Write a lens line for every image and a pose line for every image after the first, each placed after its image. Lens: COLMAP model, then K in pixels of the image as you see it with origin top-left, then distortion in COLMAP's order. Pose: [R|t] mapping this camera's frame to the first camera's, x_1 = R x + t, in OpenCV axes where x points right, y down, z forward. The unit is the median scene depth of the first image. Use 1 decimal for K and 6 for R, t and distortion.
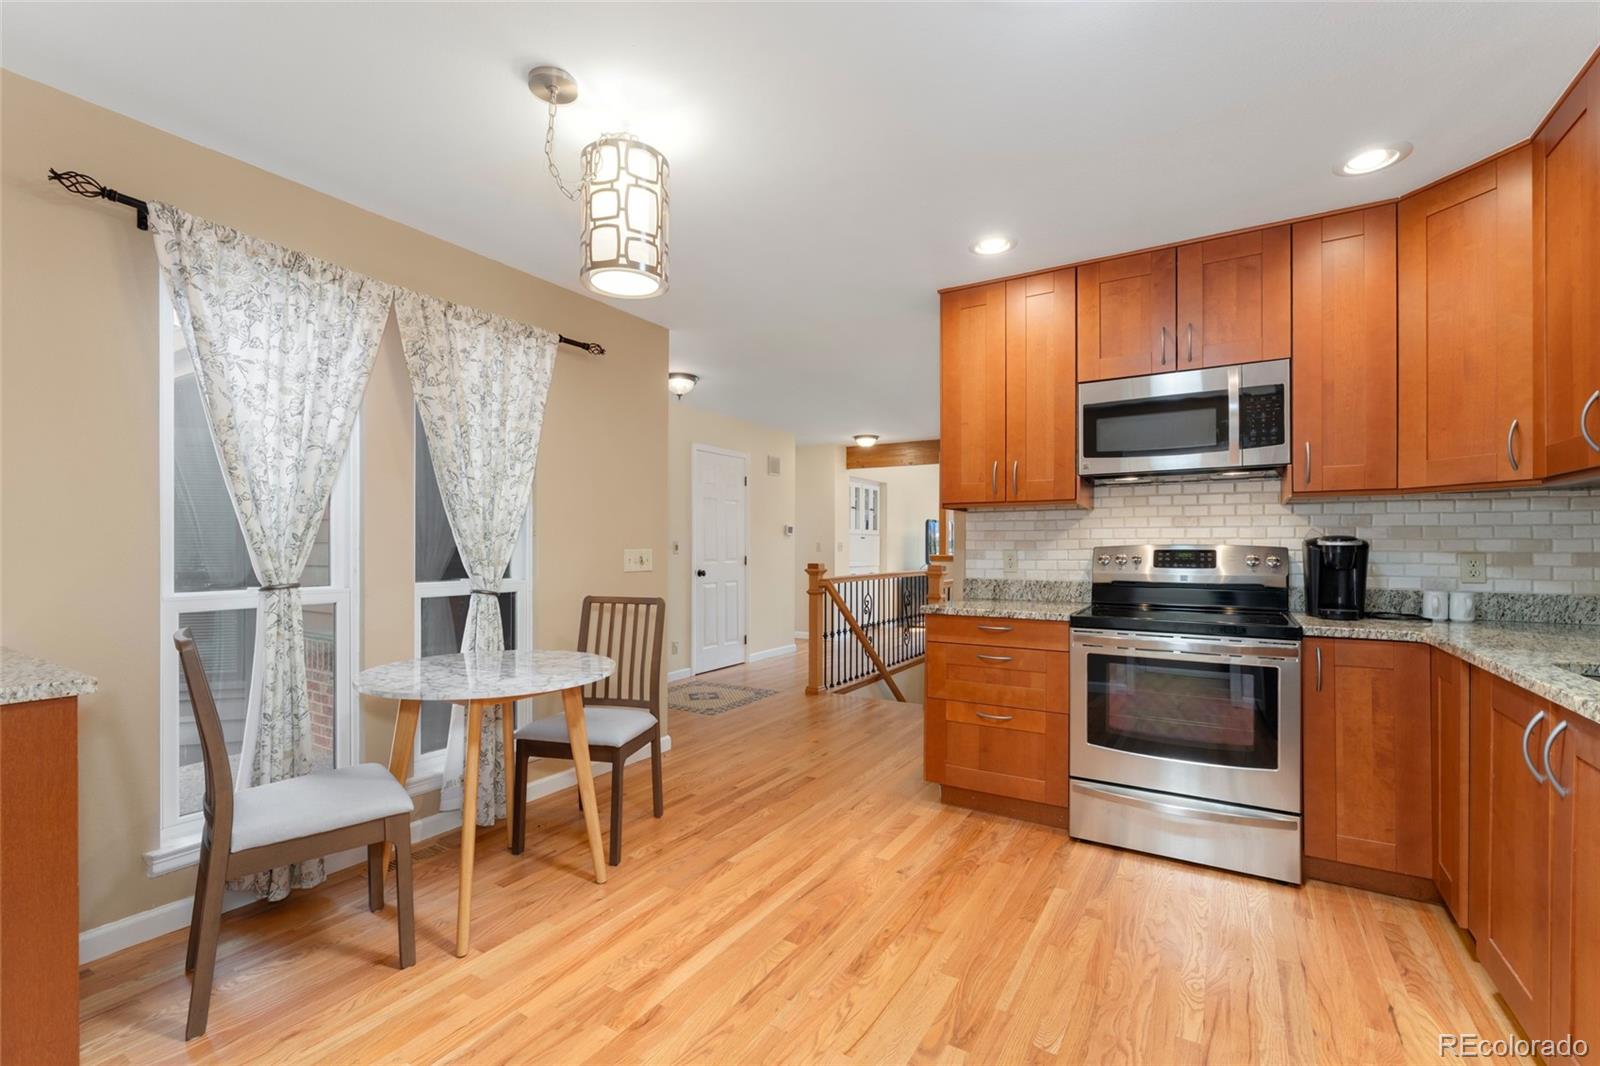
lens RADIAL K [[685.2, 0, 796.1], [0, 685.2, 523.3], [0, 0, 1]] dist [-0.000441, -0.000243]
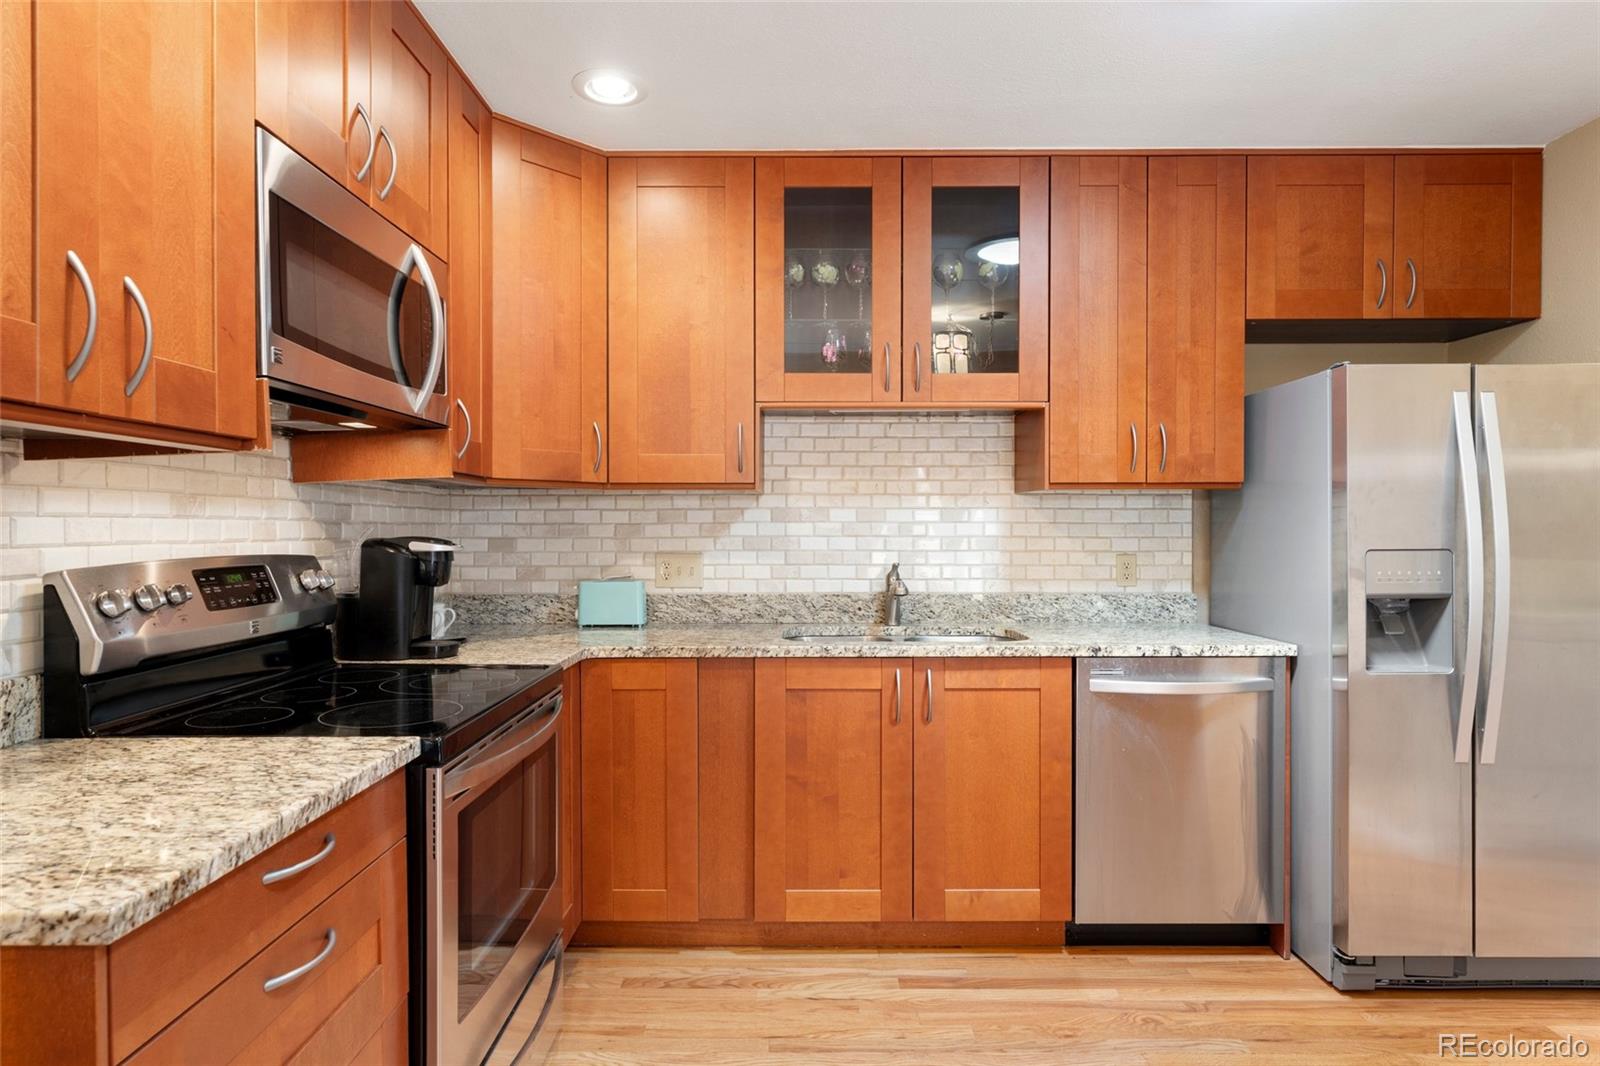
lens RADIAL K [[862.6, 0, 801.0], [0, 862.6, 533.2], [0, 0, 1]] dist [-0.000039, -0.000333]
pose [[-0.522218, -0.002793, 0.852808, -0.193928], [-0.027950, 0.999513, -0.013842, 0.018715], [-0.852354, -0.031064, -0.522042, 1.440080]]
